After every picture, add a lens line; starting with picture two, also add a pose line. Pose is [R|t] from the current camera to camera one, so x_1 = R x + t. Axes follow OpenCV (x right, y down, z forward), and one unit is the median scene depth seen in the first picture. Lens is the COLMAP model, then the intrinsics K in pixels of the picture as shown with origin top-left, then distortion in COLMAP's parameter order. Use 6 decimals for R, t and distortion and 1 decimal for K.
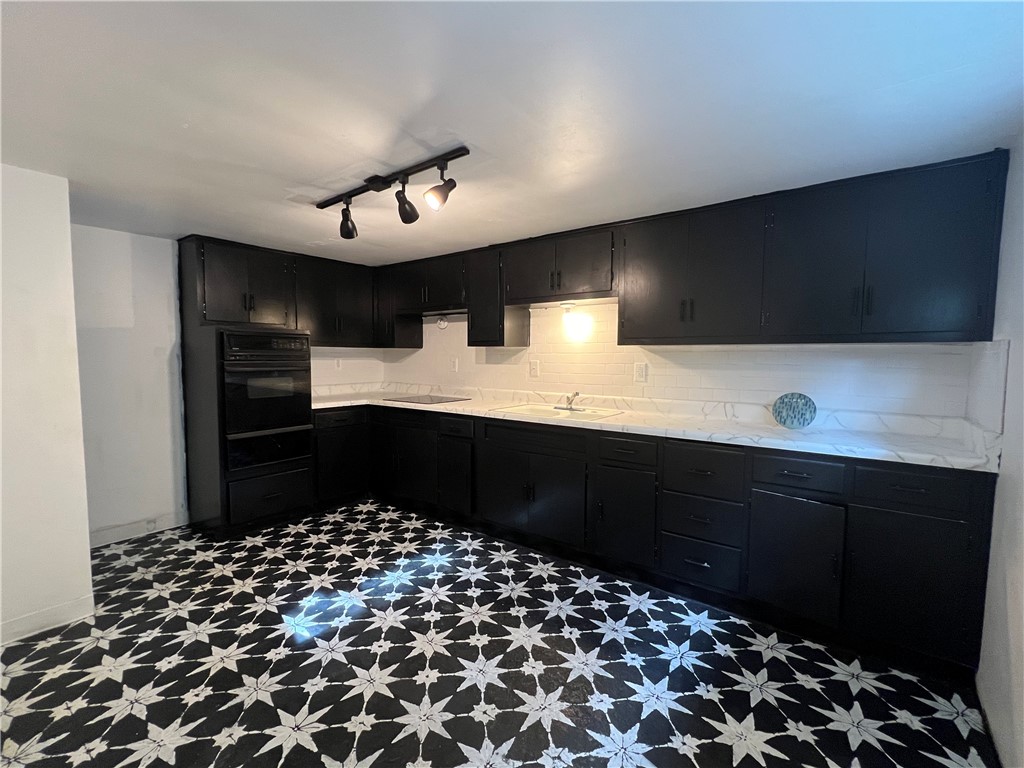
lens RADIAL K [[452.9, 0, 511.0], [0, 452.9, 384.2], [0, 0, 1]] dist [-0.000873, 0.000197]
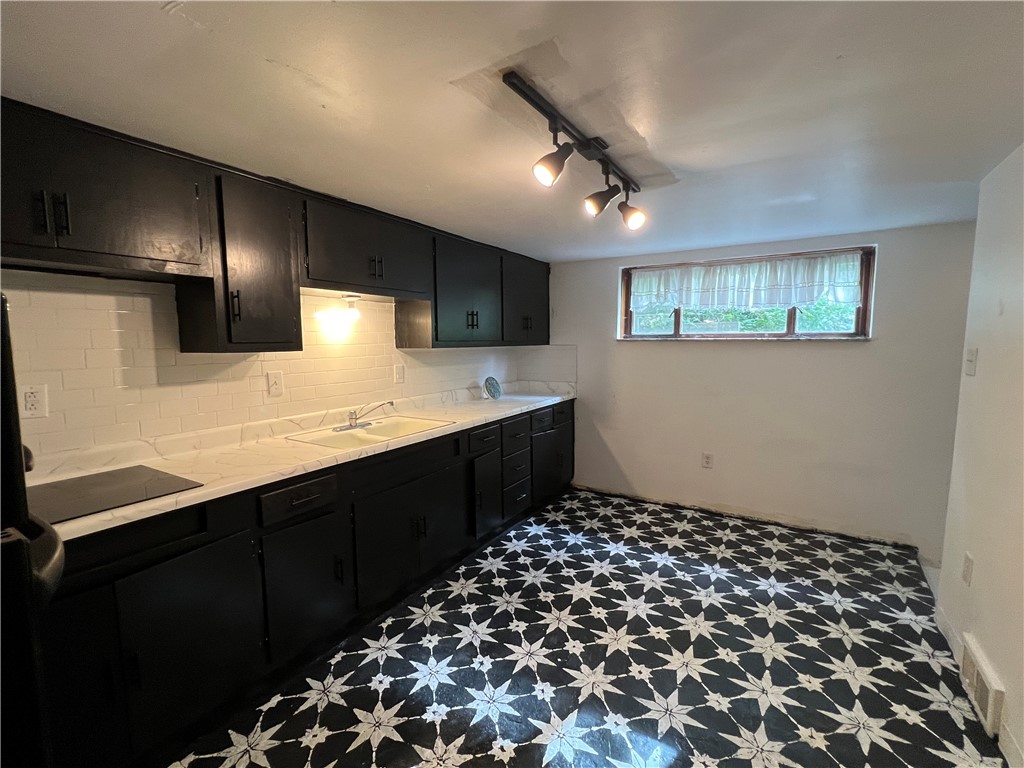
lens RADIAL K [[452.9, 0, 511.0], [0, 452.9, 384.2], [0, 0, 1]] dist [-0.000873, 0.000197]
pose [[-0.100262, -0.098129, 0.990110, -0.943754], [0.072098, 0.991792, 0.105596, -0.116883], [-0.992345, 0.081972, -0.092364, 1.078936]]
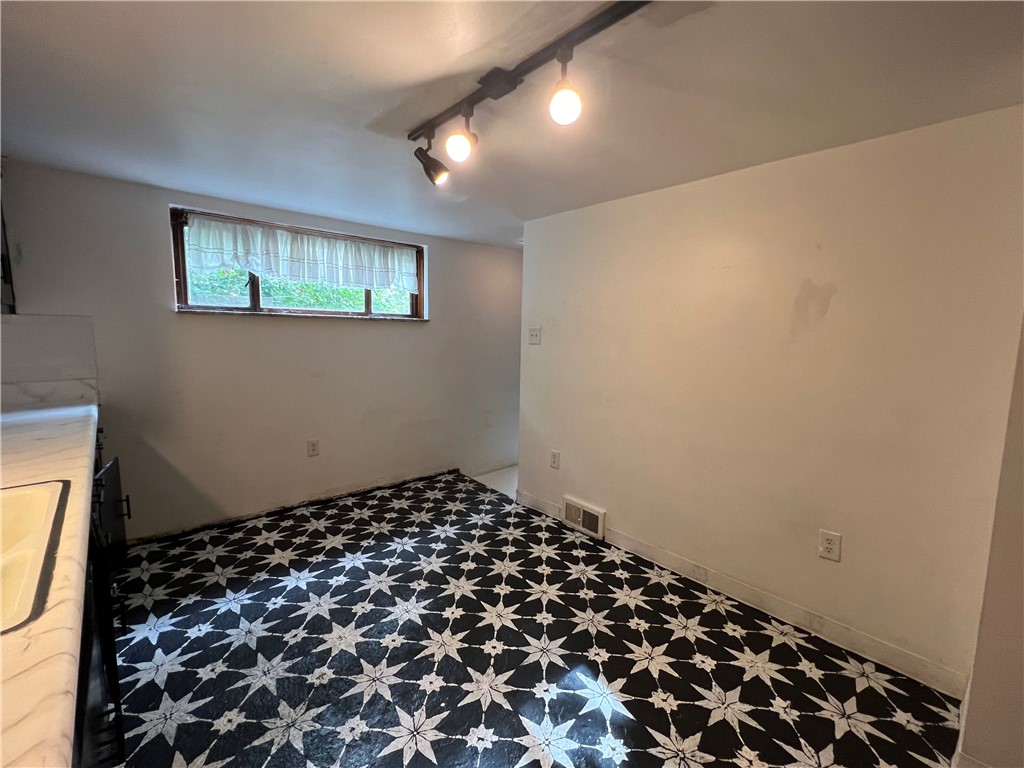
lens RADIAL K [[452.9, 0, 511.0], [0, 452.9, 384.2], [0, 0, 1]] dist [-0.000873, 0.000197]
pose [[-0.981500, -0.048246, 0.185283, -0.390456], [-0.012966, 0.982258, 0.187088, -0.118218], [-0.191022, 0.181224, -0.964712, 1.494343]]
